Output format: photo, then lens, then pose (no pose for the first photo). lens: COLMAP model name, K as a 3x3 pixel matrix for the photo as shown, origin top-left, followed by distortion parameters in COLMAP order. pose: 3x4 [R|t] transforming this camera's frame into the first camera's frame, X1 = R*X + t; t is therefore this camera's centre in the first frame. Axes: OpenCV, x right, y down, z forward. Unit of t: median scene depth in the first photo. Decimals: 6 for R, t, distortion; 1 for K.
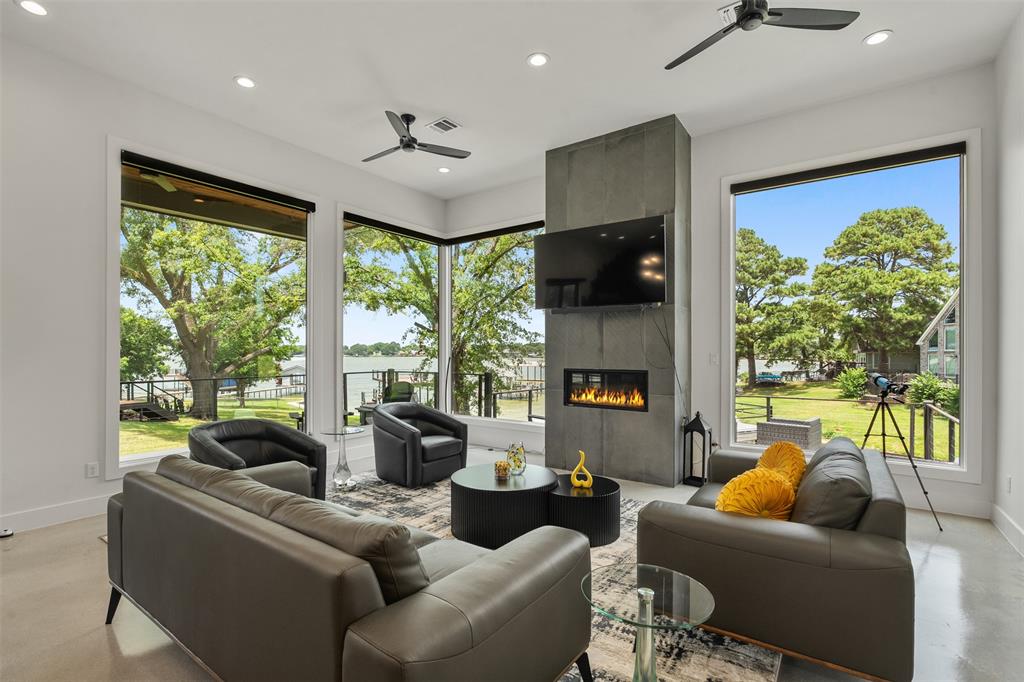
lens RADIAL K [[473.7, 0, 513.7], [0, 473.7, 350.6], [0, 0, 1]] dist [0.000808, -0.012486]
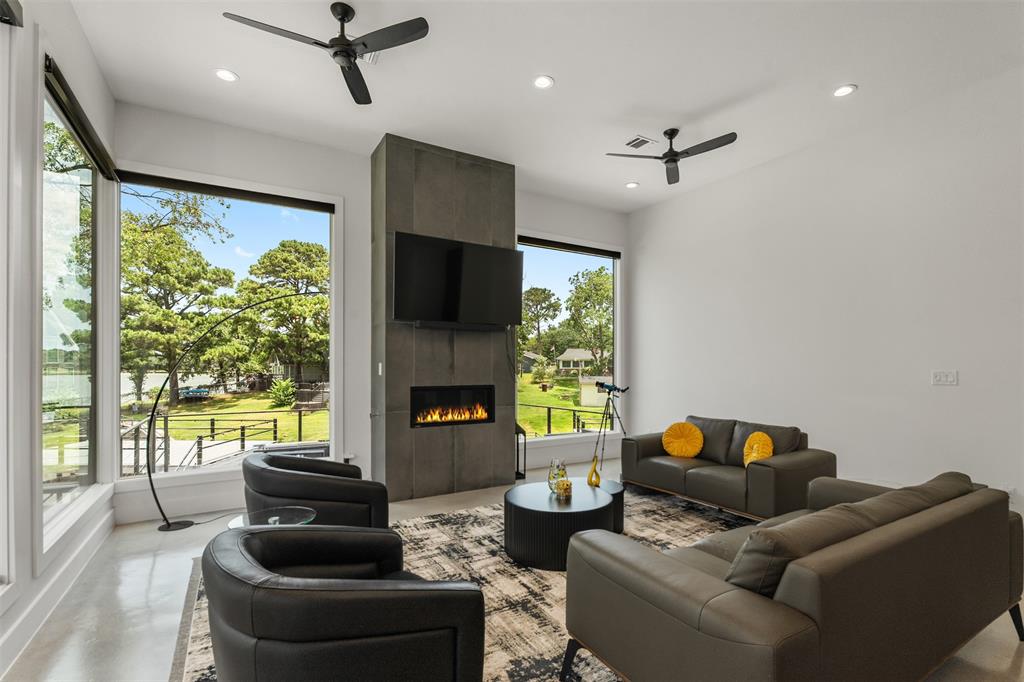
lens RADIAL K [[474.2, 0, 515.4], [0, 474.2, 370.5], [0, 0, 1]] dist [-0.003736, -0.000342]
pose [[0.390070, -0.010287, 0.920728, -0.083718], [-0.004453, 0.999905, 0.013058, -0.000973], [-0.920774, -0.009194, 0.389987, 0.060568]]
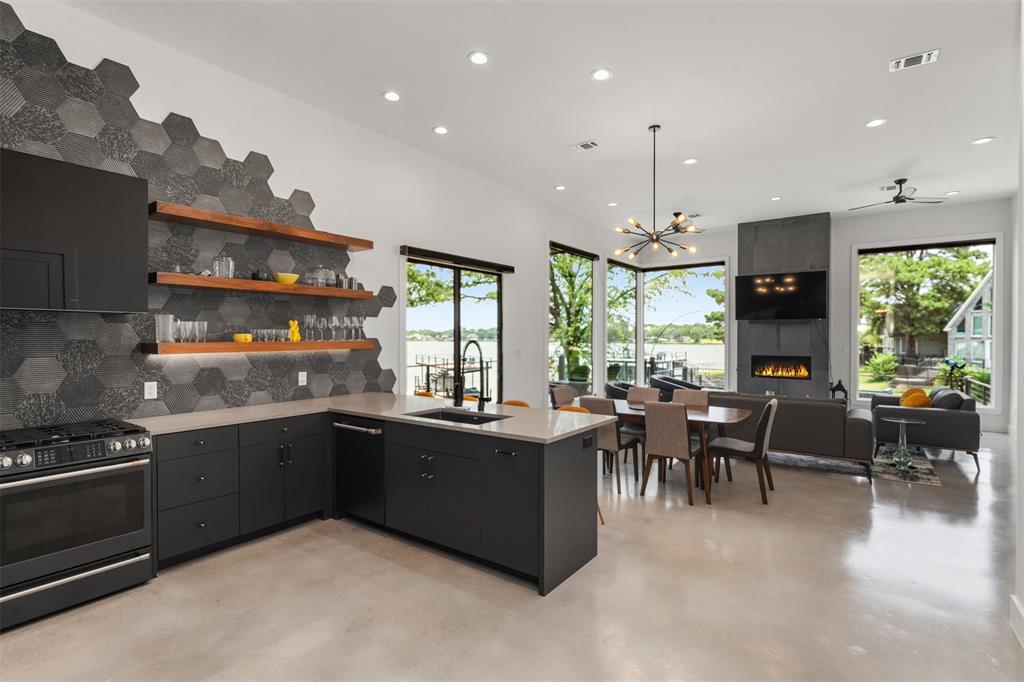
lens RADIAL K [[500.6, 0, 512.0], [0, 500.6, 341.0], [0, 0, 1]] dist [-0.001015, 0.000004]
pose [[0.999995, -0.002433, 0.001847, -0.096494], [0.002410, 0.999923, 0.012180, -0.004704], [-0.001876, -0.012176, 0.999924, -0.099447]]
